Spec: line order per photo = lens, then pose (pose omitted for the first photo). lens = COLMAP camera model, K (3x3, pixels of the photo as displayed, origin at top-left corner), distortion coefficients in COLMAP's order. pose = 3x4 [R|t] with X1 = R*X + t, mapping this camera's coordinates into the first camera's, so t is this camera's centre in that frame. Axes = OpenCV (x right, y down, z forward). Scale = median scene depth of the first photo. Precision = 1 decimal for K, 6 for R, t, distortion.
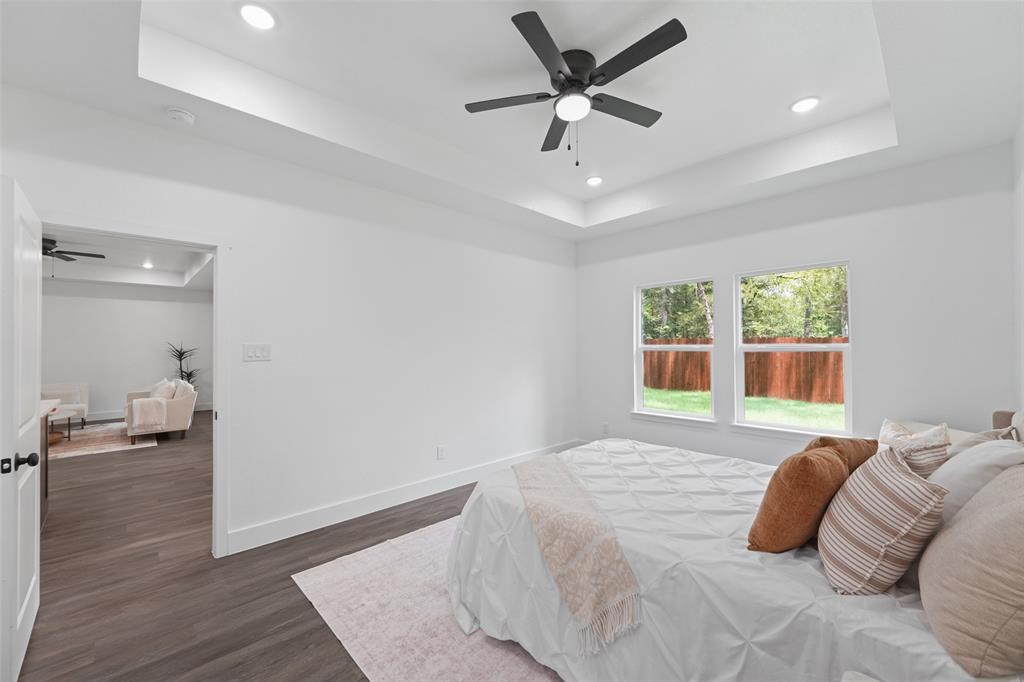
lens RADIAL K [[409.4, 0, 515.7], [0, 409.4, 341.7], [0, 0, 1]] dist [0.006991, -0.001705]
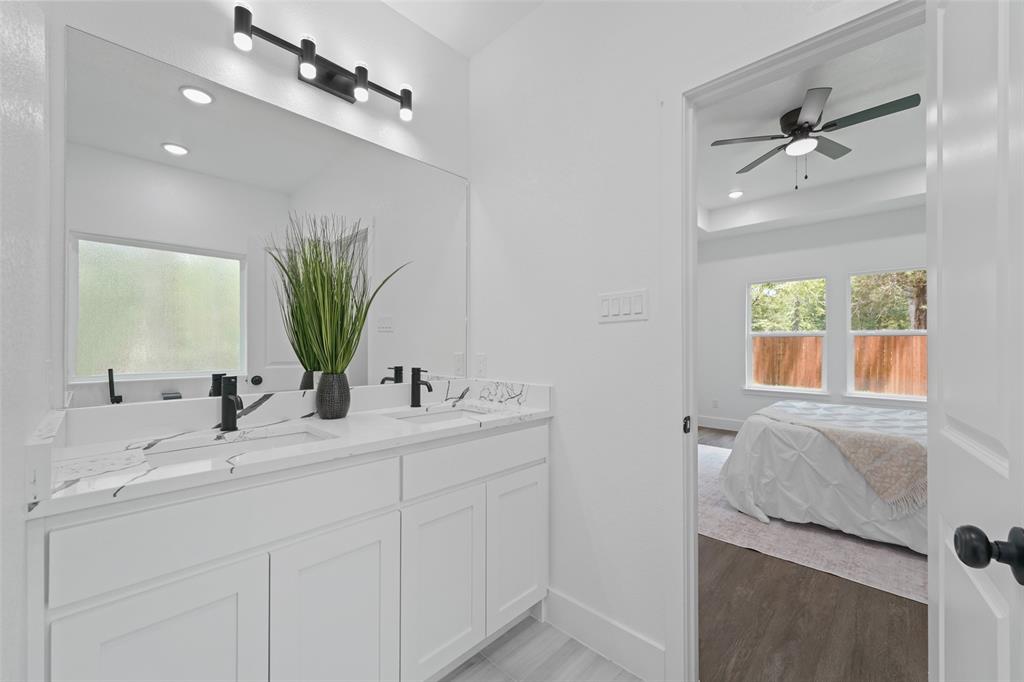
lens RADIAL K [[409.4, 0, 505.7], [0, 409.4, 343.9], [0, 0, 1]] dist [0.006991, -0.001705]
pose [[0.999402, 0.006178, 0.034014, -1.127350], [-0.006555, 0.999918, 0.010991, 0.083319], [-0.033943, -0.011208, 0.999361, -0.407118]]
